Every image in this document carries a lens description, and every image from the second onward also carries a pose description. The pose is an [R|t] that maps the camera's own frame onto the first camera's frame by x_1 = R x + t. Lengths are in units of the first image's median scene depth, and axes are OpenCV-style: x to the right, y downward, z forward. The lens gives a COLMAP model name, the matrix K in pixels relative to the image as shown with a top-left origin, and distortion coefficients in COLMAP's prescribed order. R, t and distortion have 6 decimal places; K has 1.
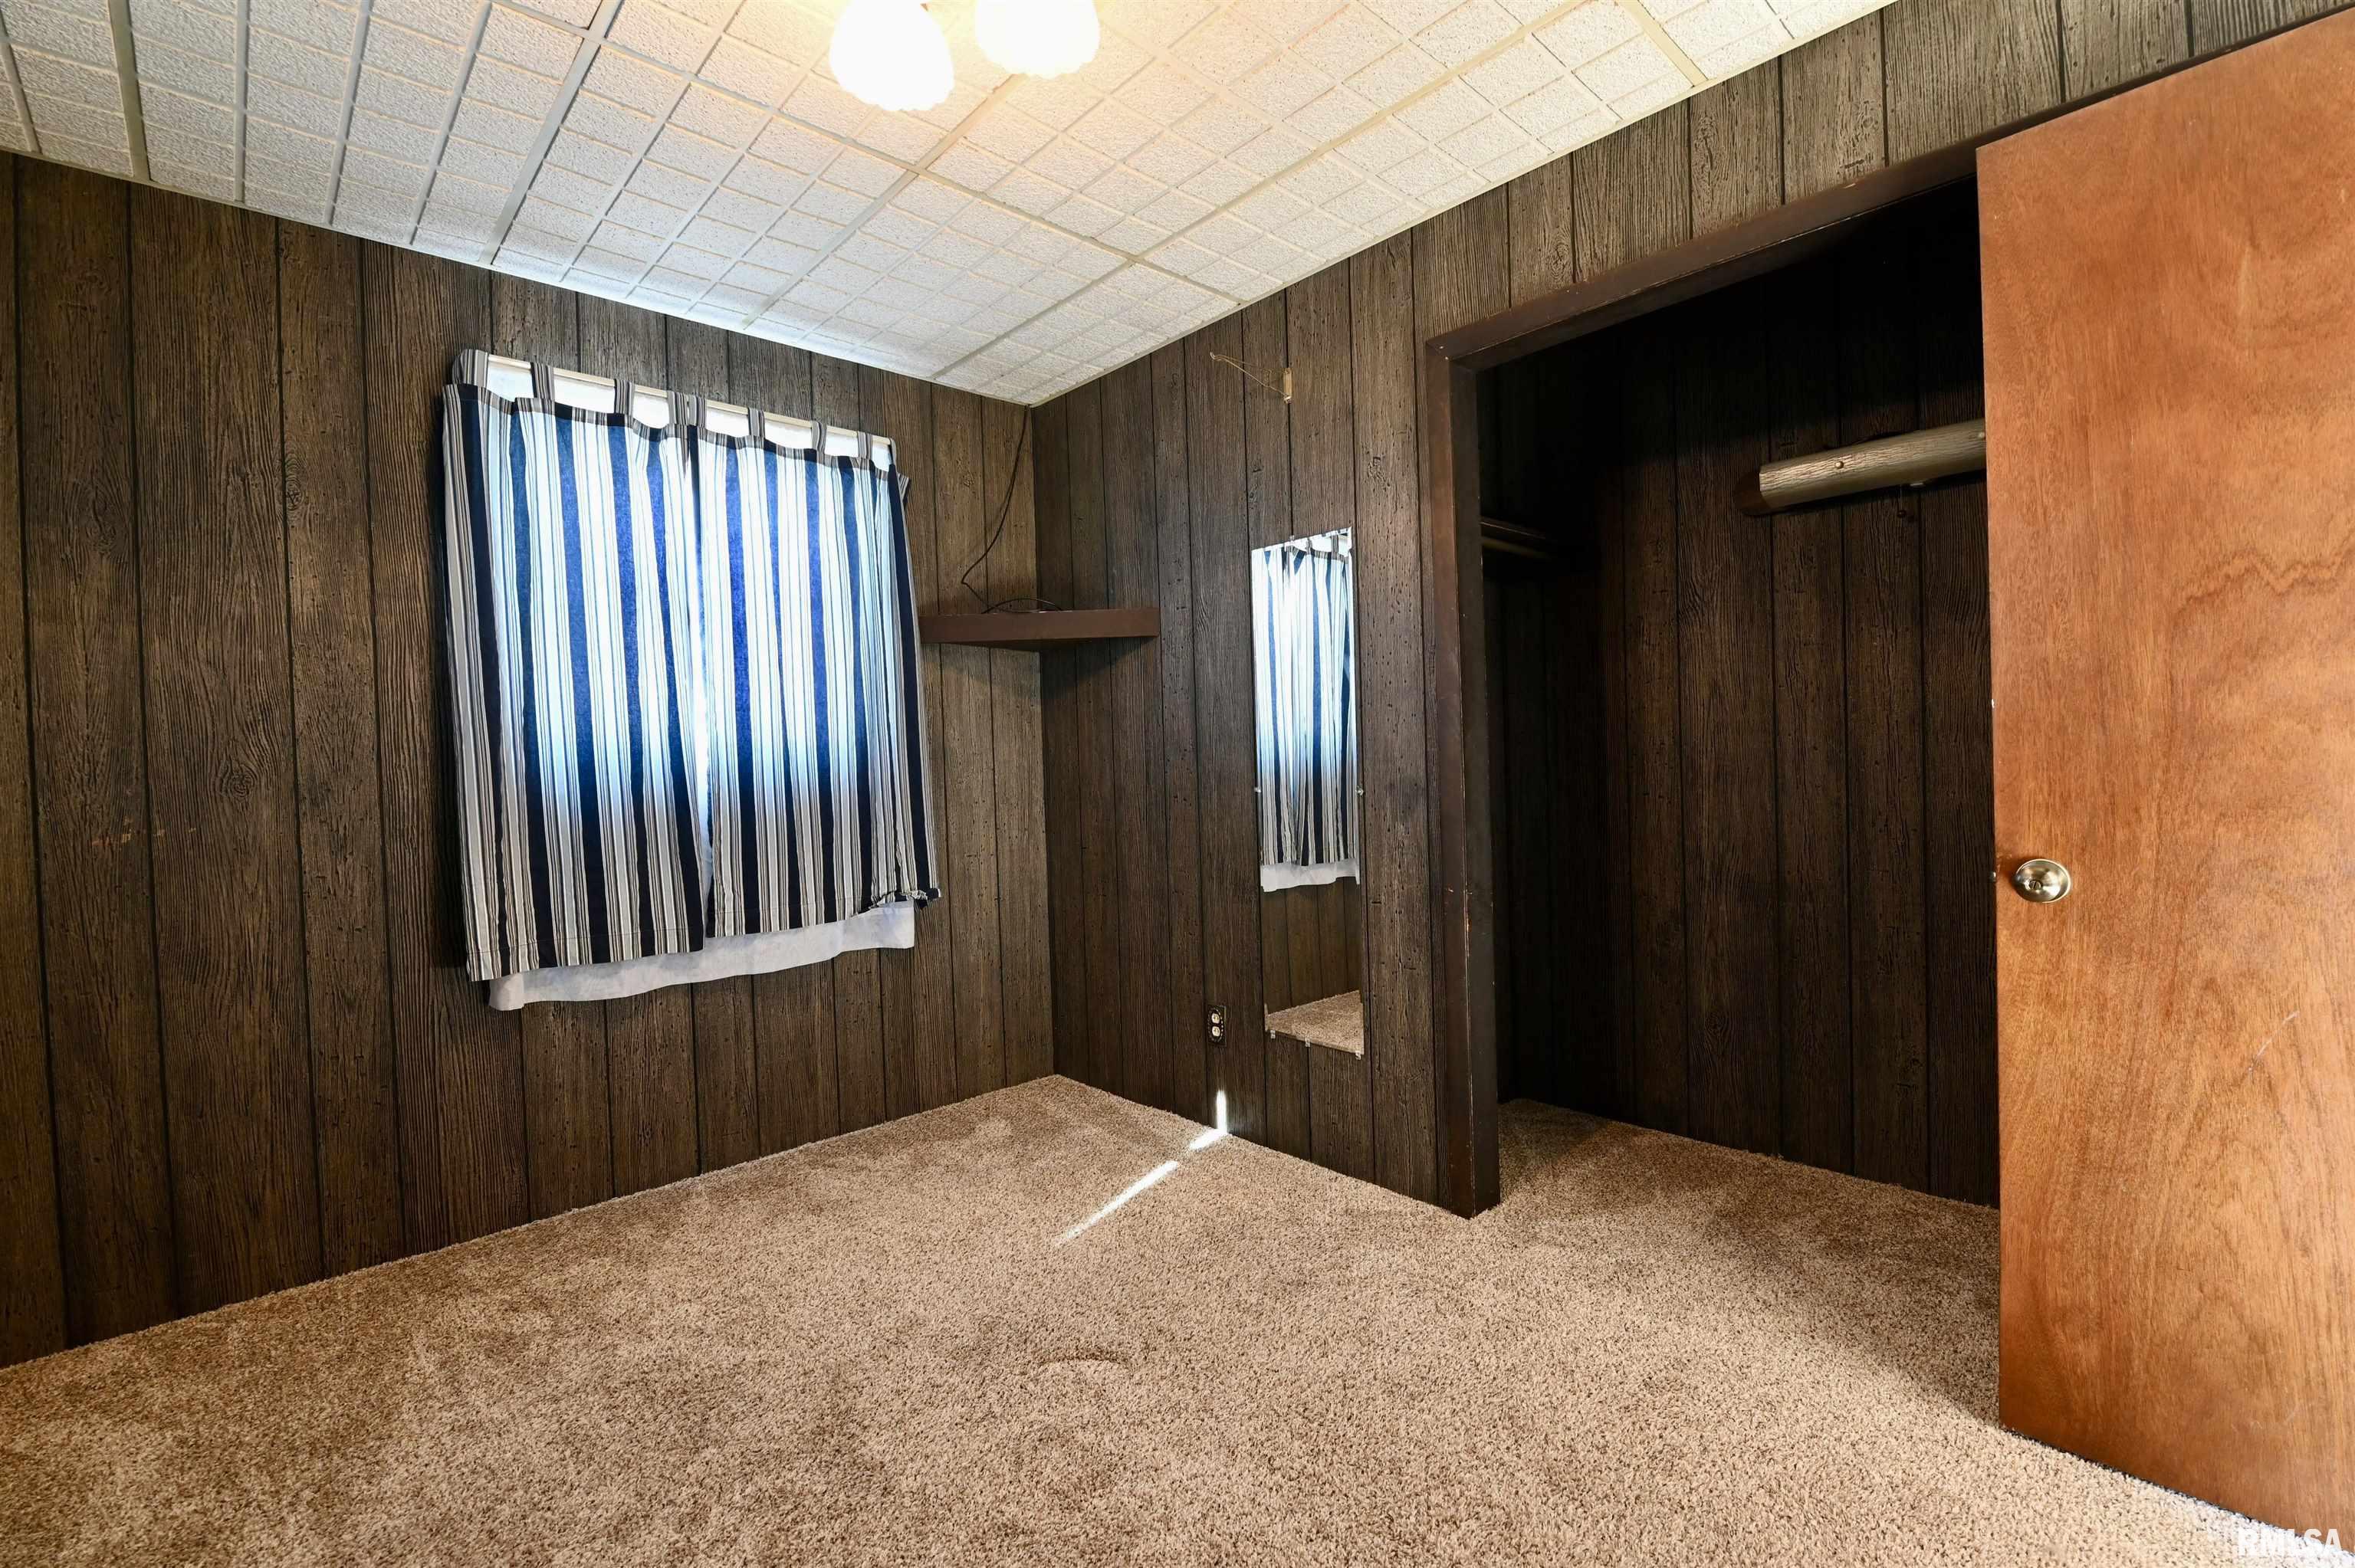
lens RADIAL K [[1012.1, 0, 1190.2], [0, 1012.1, 783.1], [0, 0, 1]] dist [-0.006919, -0.007149]
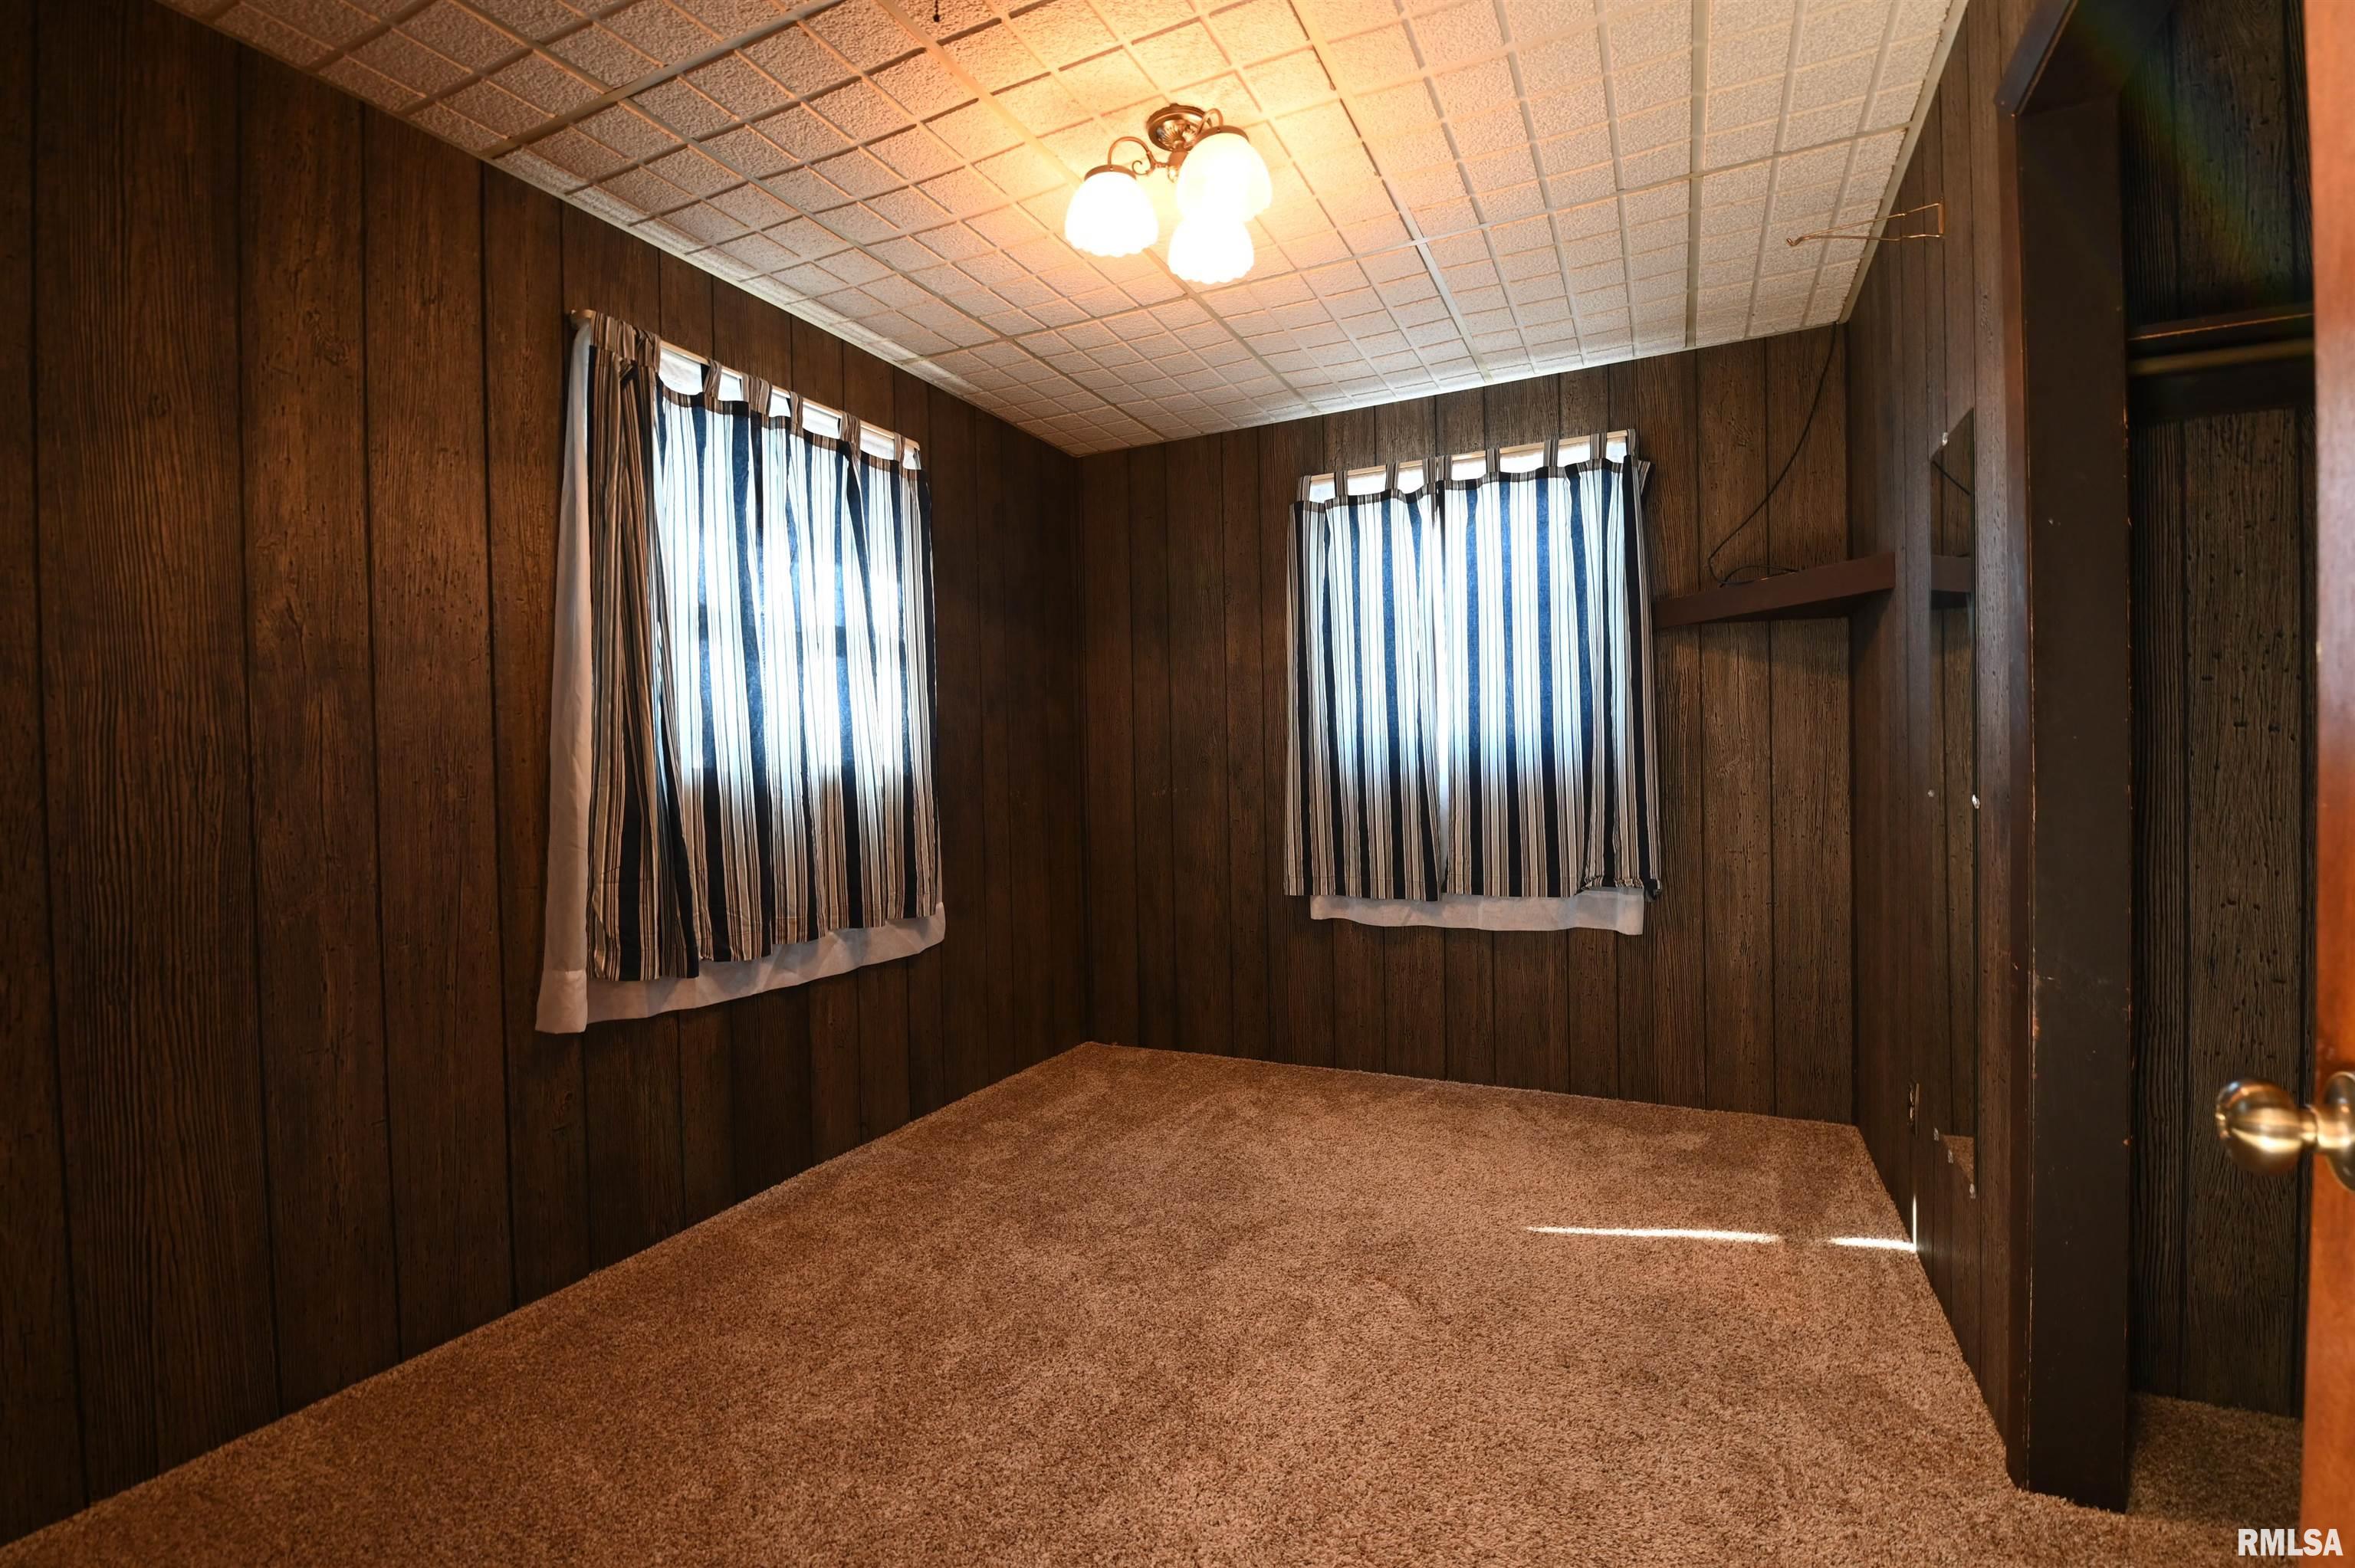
lens RADIAL K [[1012.1, 0, 1198.0], [0, 1012.1, 789.3], [0, 0, 1]] dist [-0.006919, -0.007149]
pose [[0.365111, 0.041237, -0.930050, 0.553676], [-0.008311, 0.999123, 0.041037, -0.022541], [0.930927, -0.007254, 0.365134, 0.256139]]
